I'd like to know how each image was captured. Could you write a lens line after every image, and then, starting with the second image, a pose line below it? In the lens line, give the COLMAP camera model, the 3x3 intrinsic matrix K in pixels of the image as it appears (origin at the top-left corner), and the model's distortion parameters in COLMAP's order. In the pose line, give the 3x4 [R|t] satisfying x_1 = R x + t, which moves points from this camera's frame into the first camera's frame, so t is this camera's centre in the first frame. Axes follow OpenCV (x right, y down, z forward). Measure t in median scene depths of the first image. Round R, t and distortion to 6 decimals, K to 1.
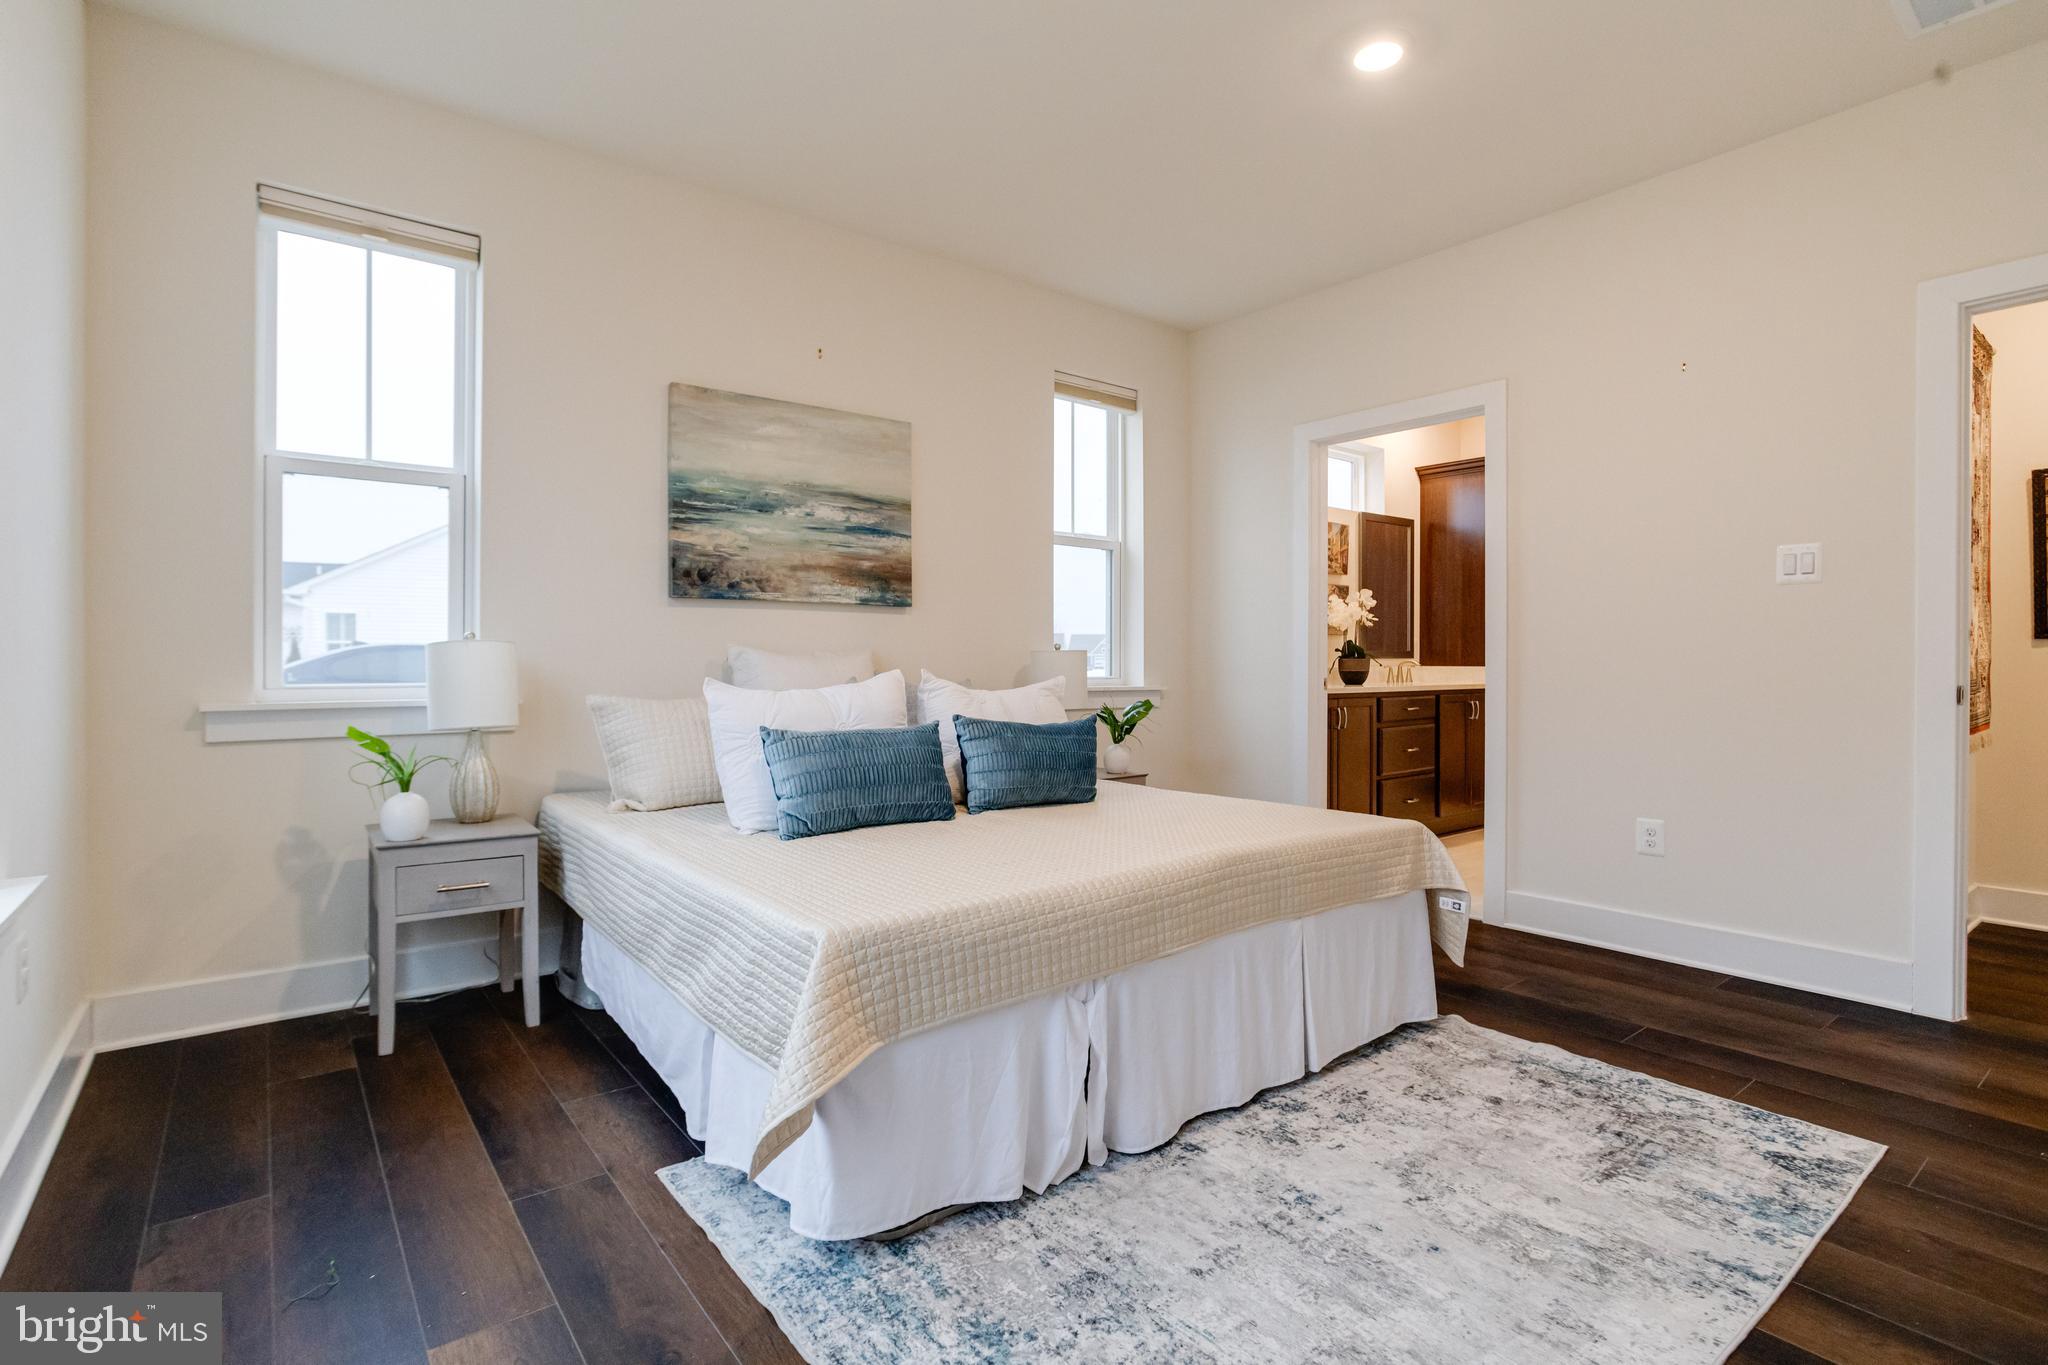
lens RADIAL K [[988.8, 0, 1029.5], [0, 988.8, 613.1], [0, 0, 1]] dist [-0.029614, 0.000982]
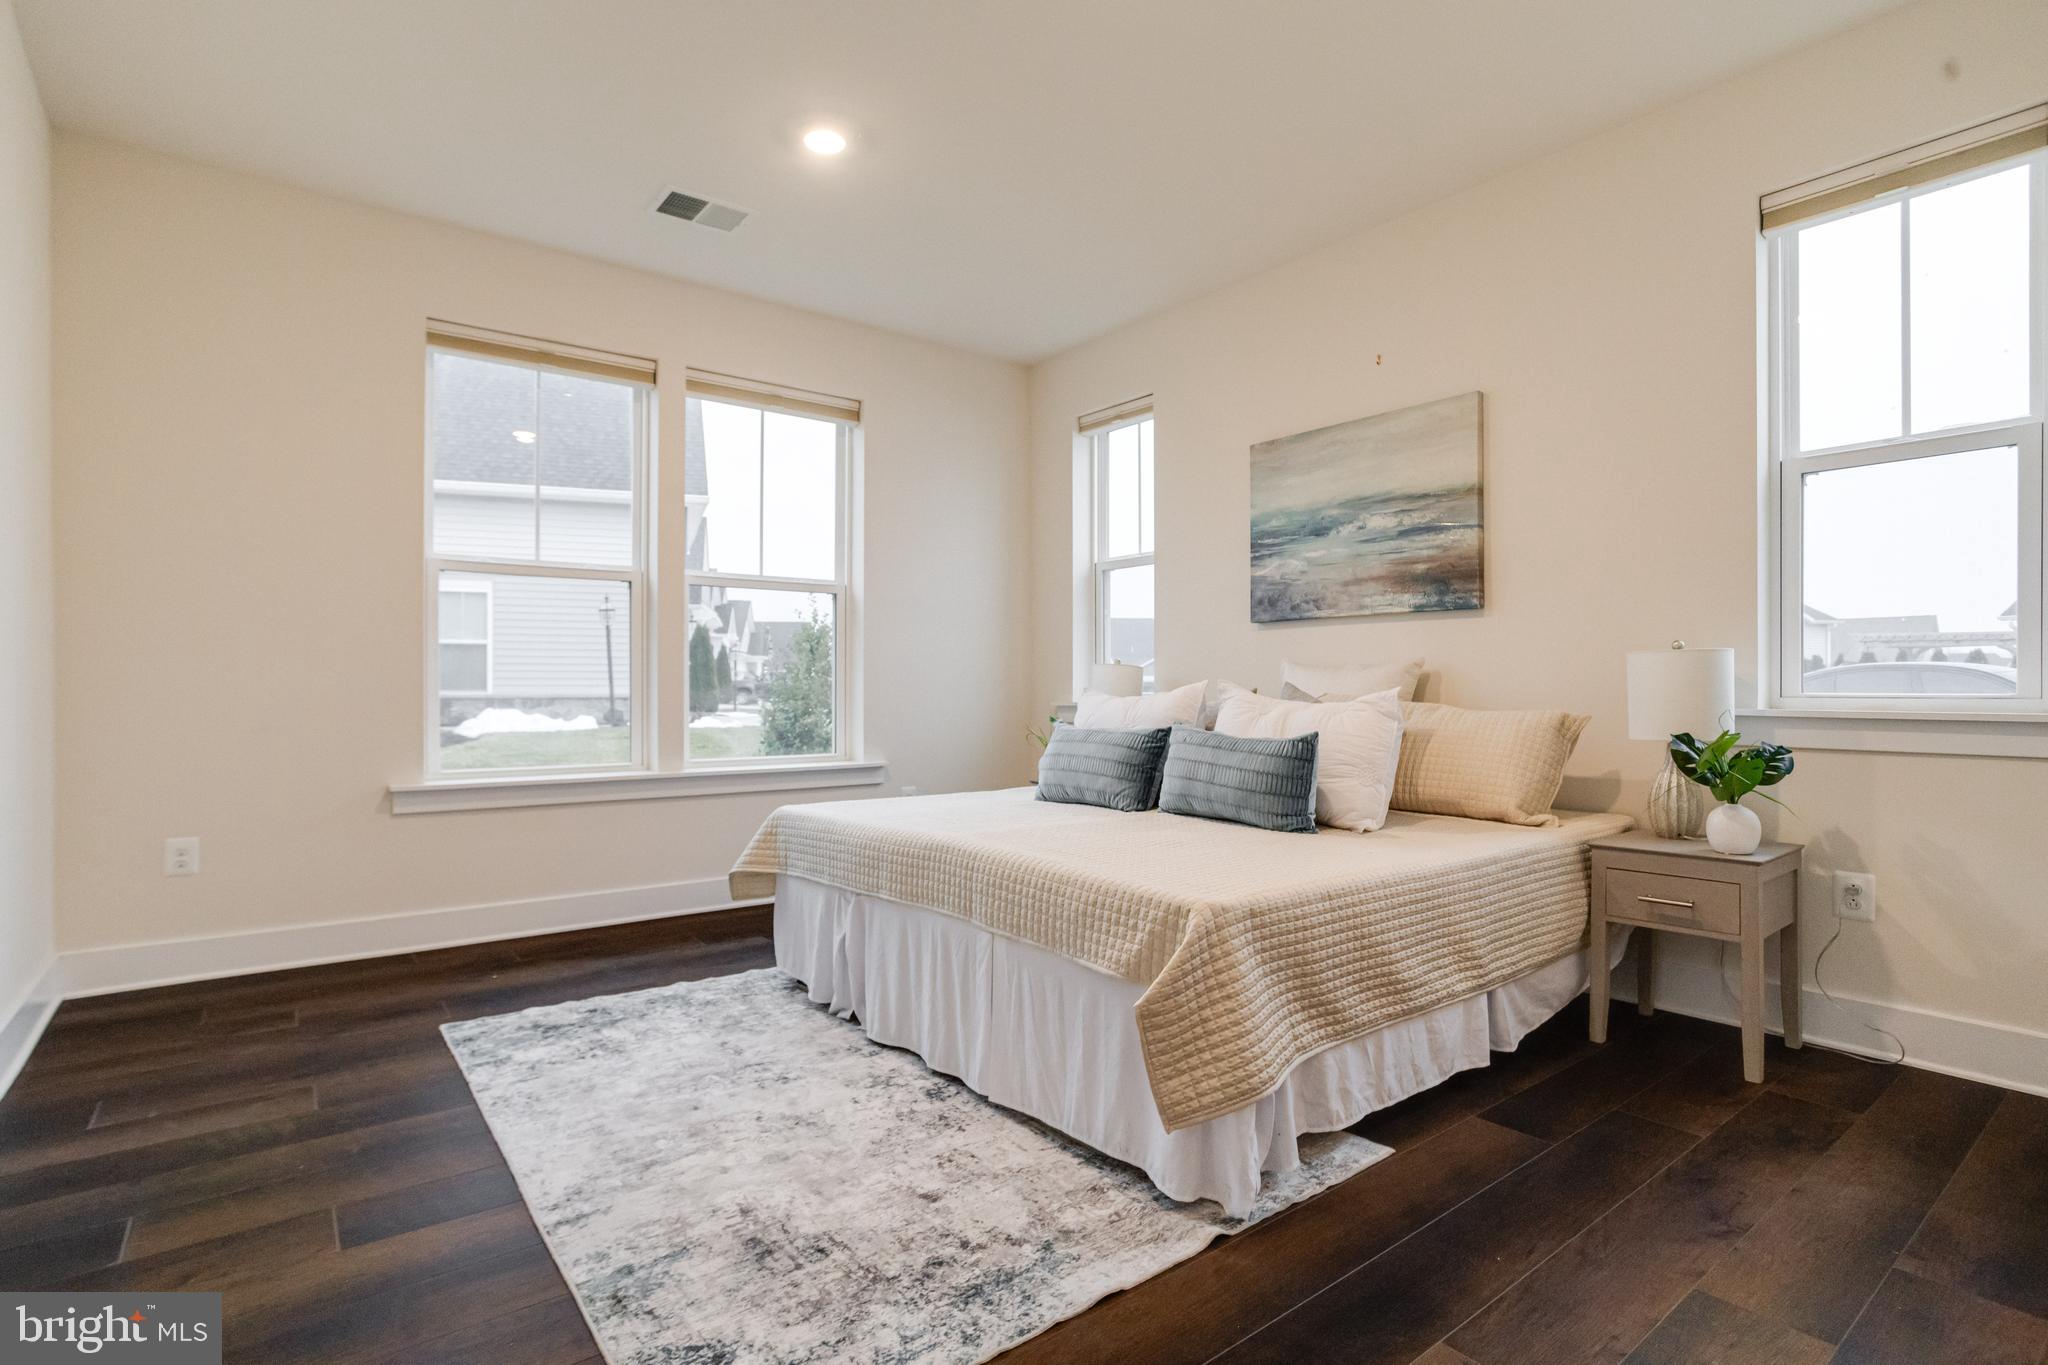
lens RADIAL K [[1002.2, 0, 1029.5], [0, 1002.2, 672.0], [0, 0, 1]] dist [-0.030319, 0.000344]
pose [[-0.009321, -0.002521, -0.999953, 0.836671], [0.067739, 0.997698, -0.003147, 0.028257], [0.997660, -0.067766, -0.009128, 0.696034]]
